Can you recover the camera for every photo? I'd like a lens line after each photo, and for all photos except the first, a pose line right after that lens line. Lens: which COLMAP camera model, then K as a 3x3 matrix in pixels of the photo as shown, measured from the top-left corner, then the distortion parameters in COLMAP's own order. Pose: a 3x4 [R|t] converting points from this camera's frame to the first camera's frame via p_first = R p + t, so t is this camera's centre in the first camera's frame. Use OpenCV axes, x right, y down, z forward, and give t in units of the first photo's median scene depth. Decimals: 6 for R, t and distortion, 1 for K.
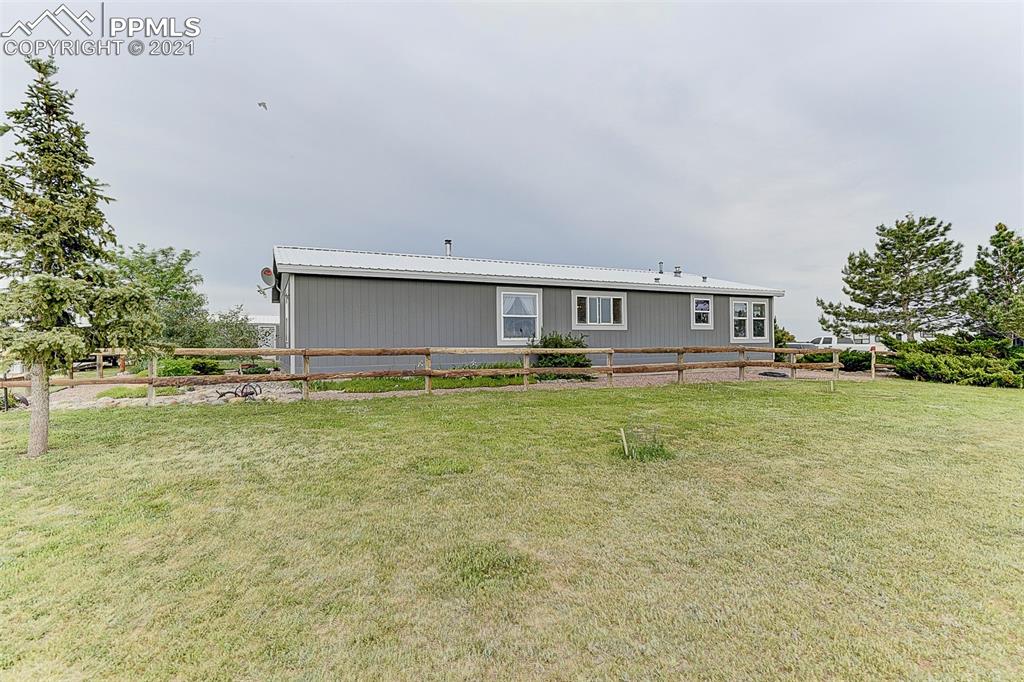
lens RADIAL K [[510.5, 0, 513.7], [0, 510.5, 338.9], [0, 0, 1]] dist [-0.003307, -0.002915]
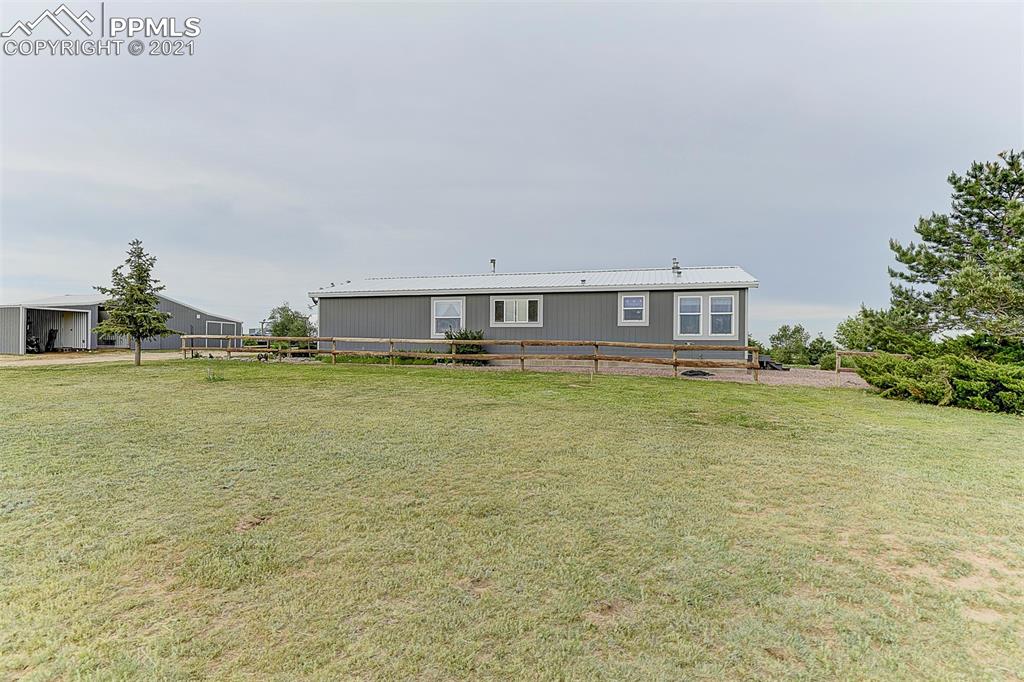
lens RADIAL K [[510.5, 0, 516.6], [0, 510.5, 347.7], [0, 0, 1]] dist [-0.003307, -0.002915]
pose [[0.734910, 0.019264, -0.677891, 1.026871], [-0.009902, 0.999795, 0.017677, 0.010712], [0.678092, -0.006279, 0.734950, 0.096583]]
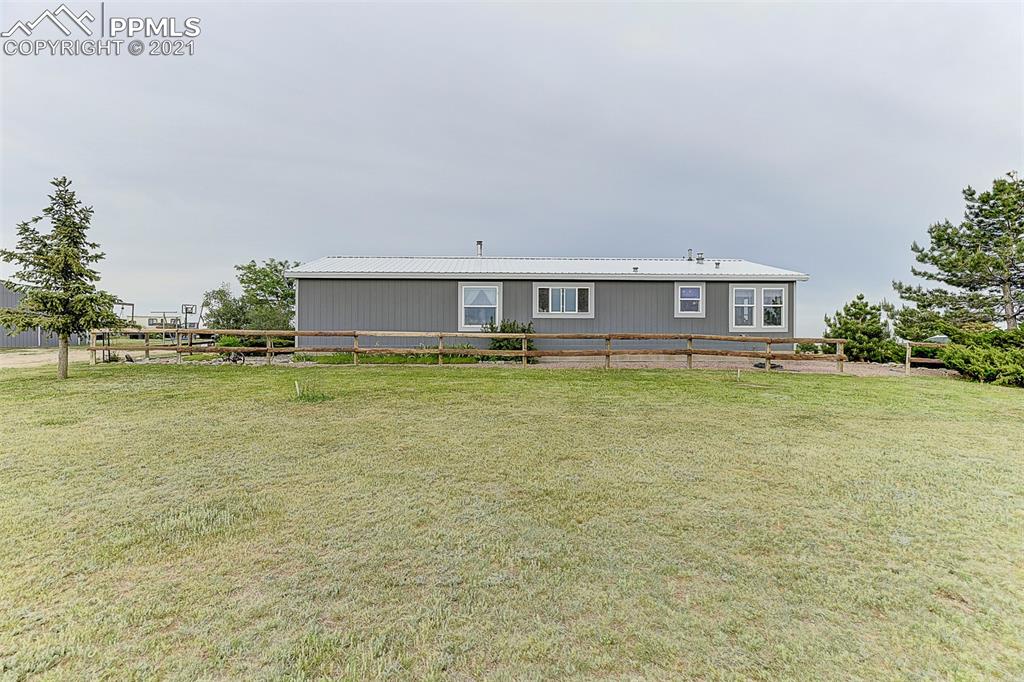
lens RADIAL K [[510.5, 0, 515.4], [0, 510.5, 337.5], [0, 0, 1]] dist [-0.003307, -0.002915]
pose [[0.918512, 0.011604, -0.395223, 0.516194], [-0.005987, 0.999863, 0.015441, 0.007786], [0.395348, -0.011816, 0.918455, -0.043254]]
